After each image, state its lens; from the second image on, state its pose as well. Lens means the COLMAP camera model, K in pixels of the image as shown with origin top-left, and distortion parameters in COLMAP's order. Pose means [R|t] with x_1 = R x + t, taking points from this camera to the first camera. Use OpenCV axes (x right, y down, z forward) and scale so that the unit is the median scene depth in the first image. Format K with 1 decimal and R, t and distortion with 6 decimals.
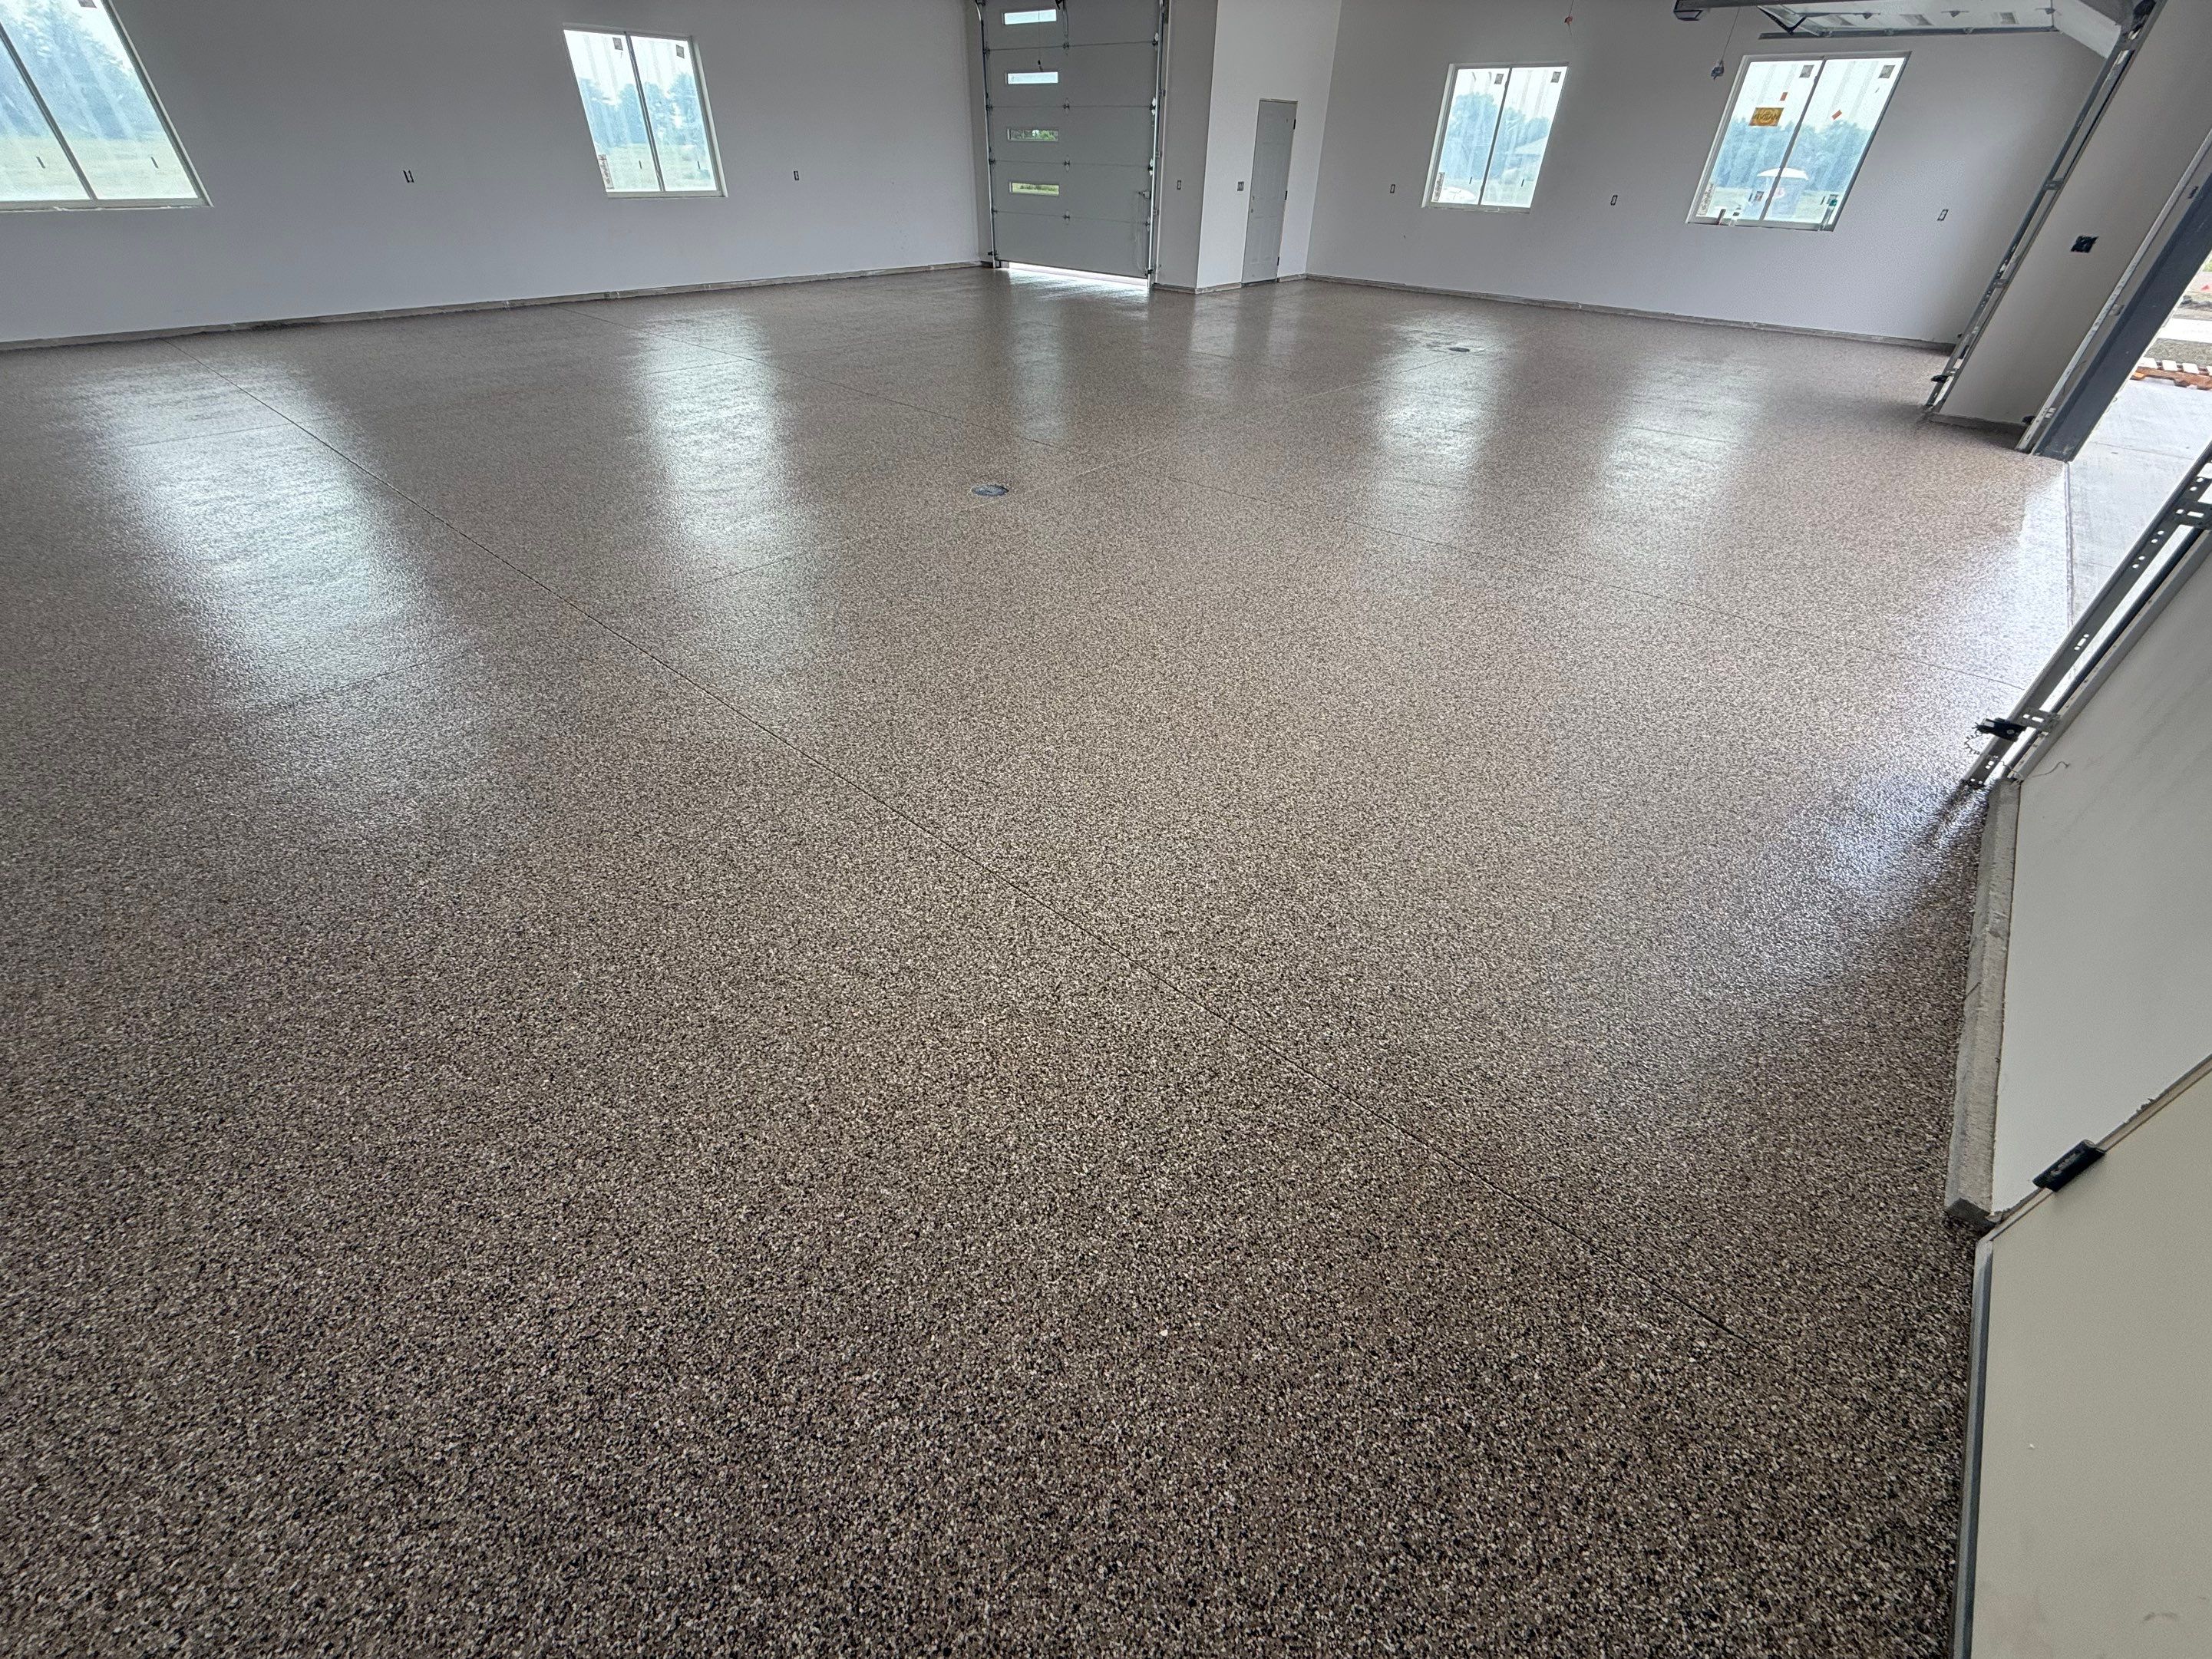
lens RADIAL K [[879.3, 0, 1092.8], [0, 879.3, 827.4], [0, 0, 1]] dist [0.000145, 0.000010]
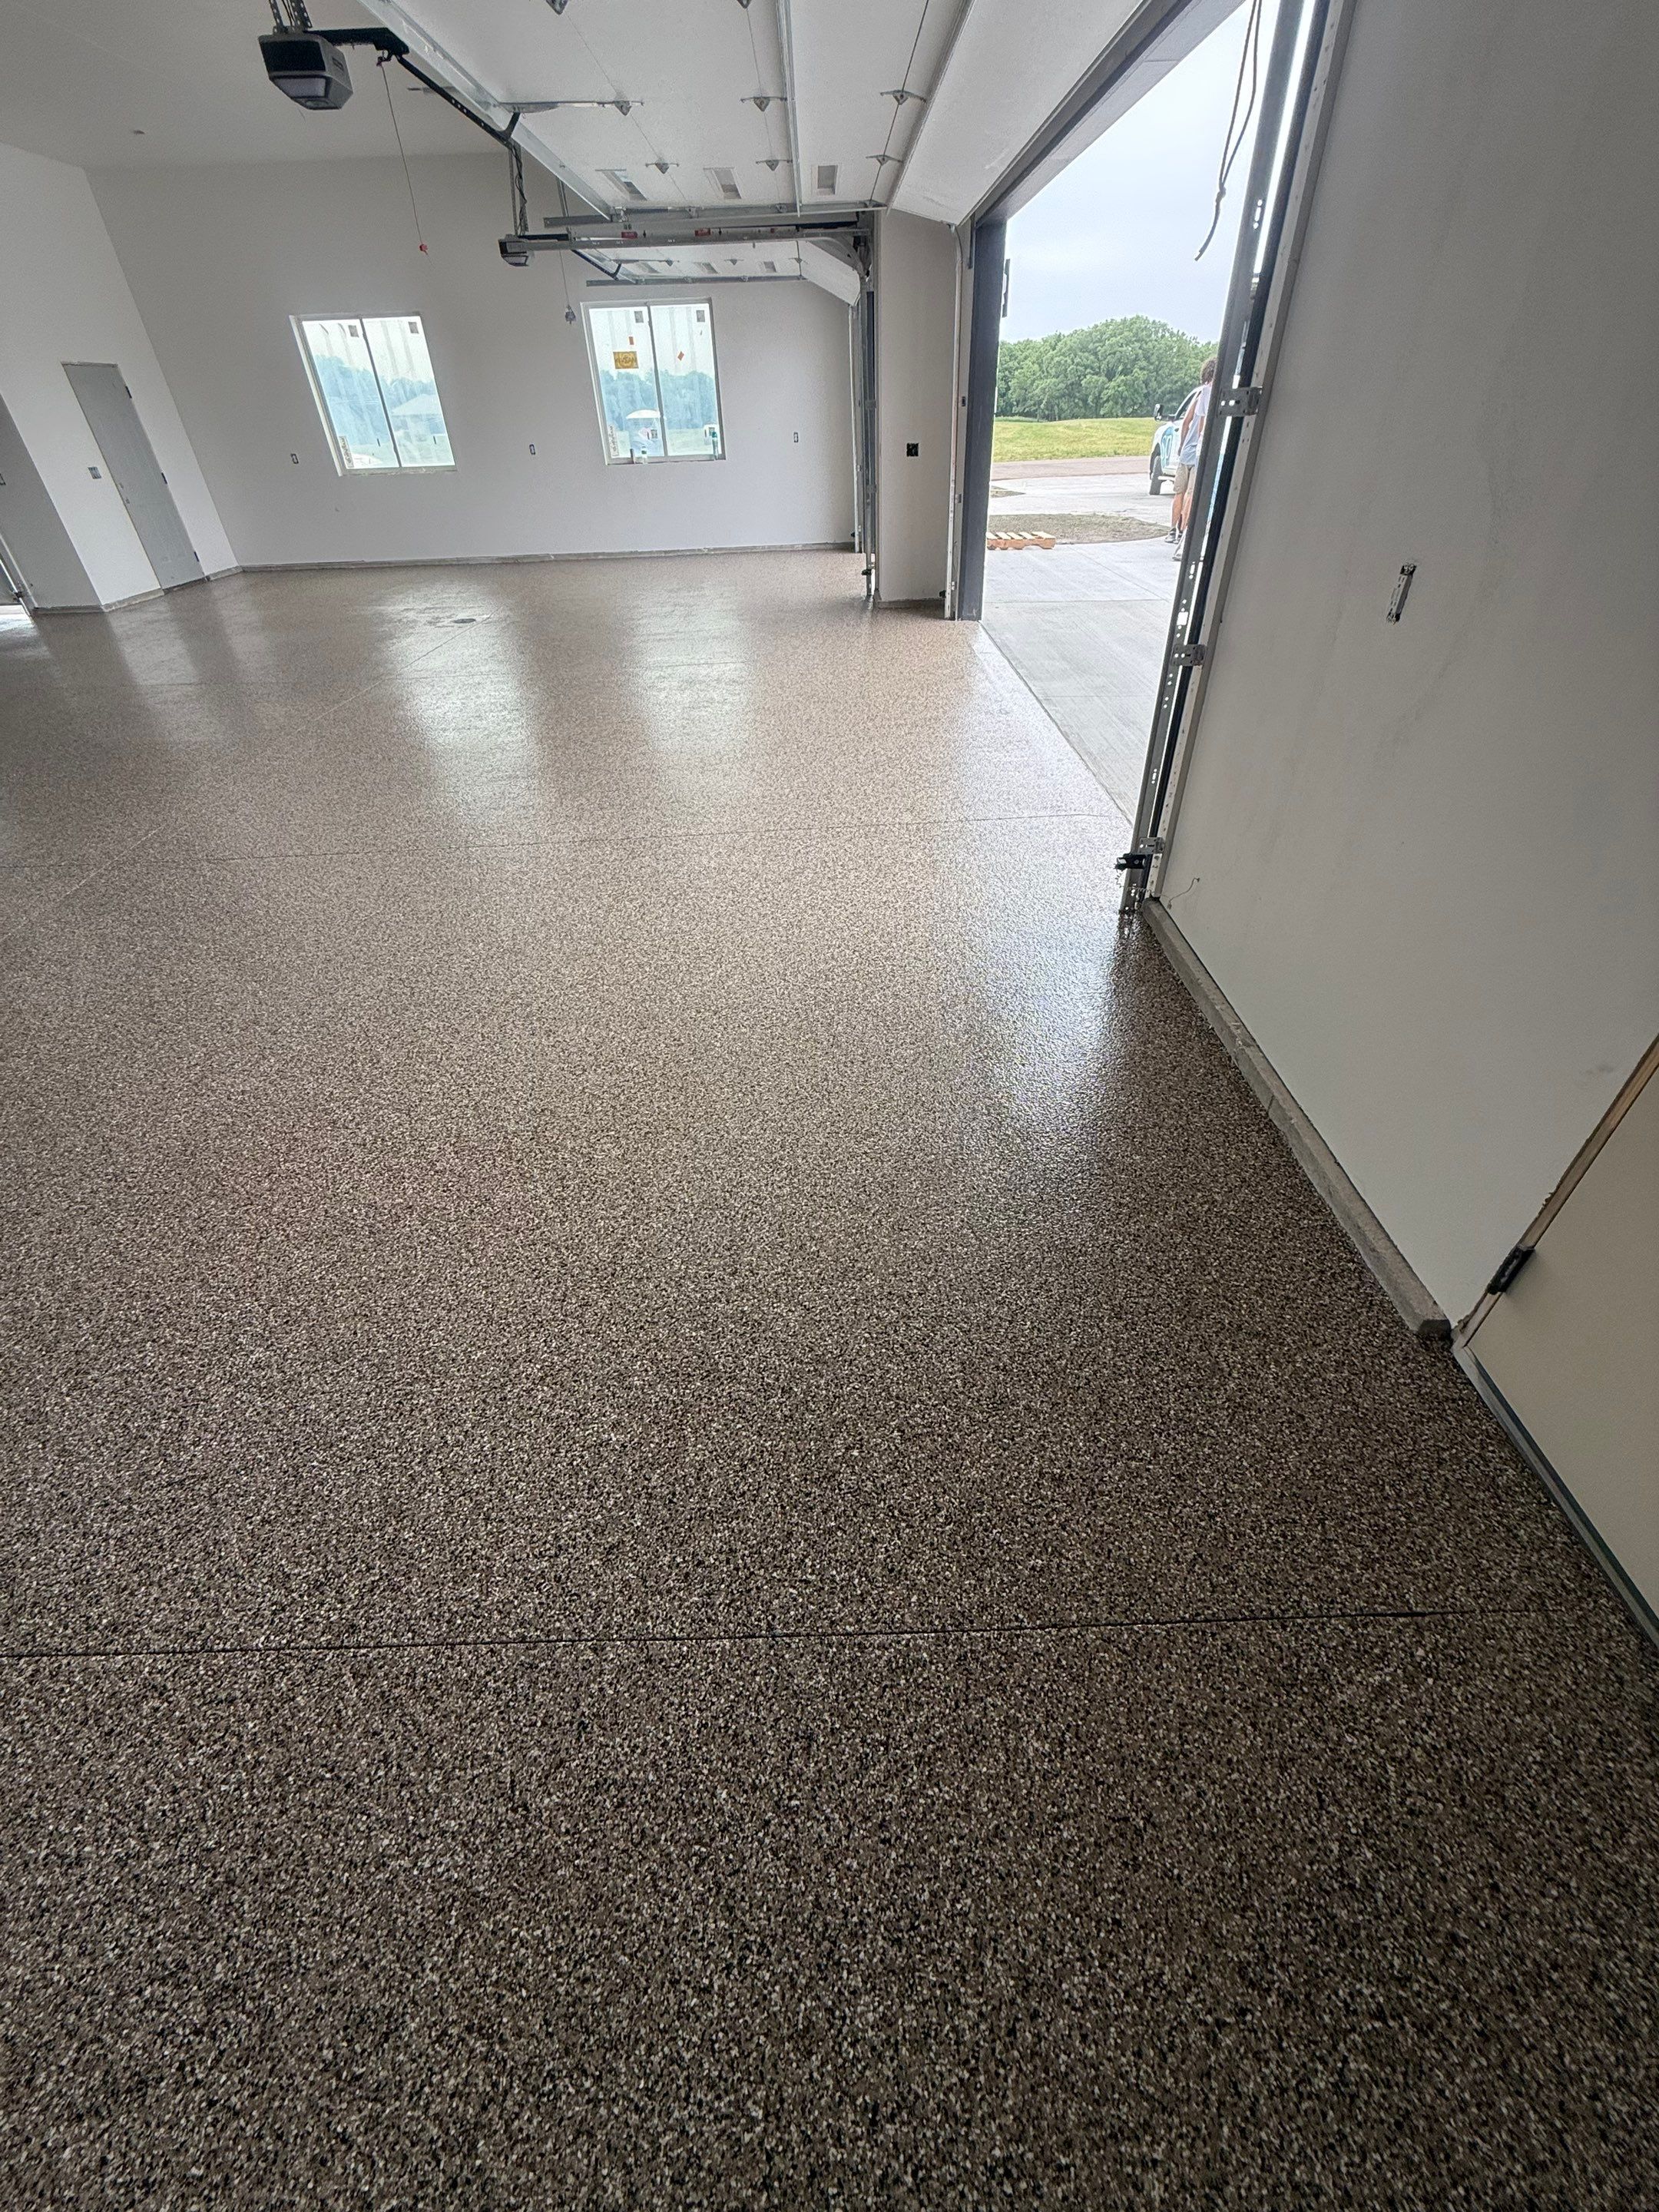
lens RADIAL K [[879.4, 0, 831.8], [0, 879.4, 1099.4], [0, 0, 1]] dist [0.000145, 0.000010]
pose [[0.737338, -0.454602, 0.499670, 0.028985], [0.451135, 0.881929, 0.136666, -0.182070], [-0.502803, 0.124650, 0.855367, 0.264818]]
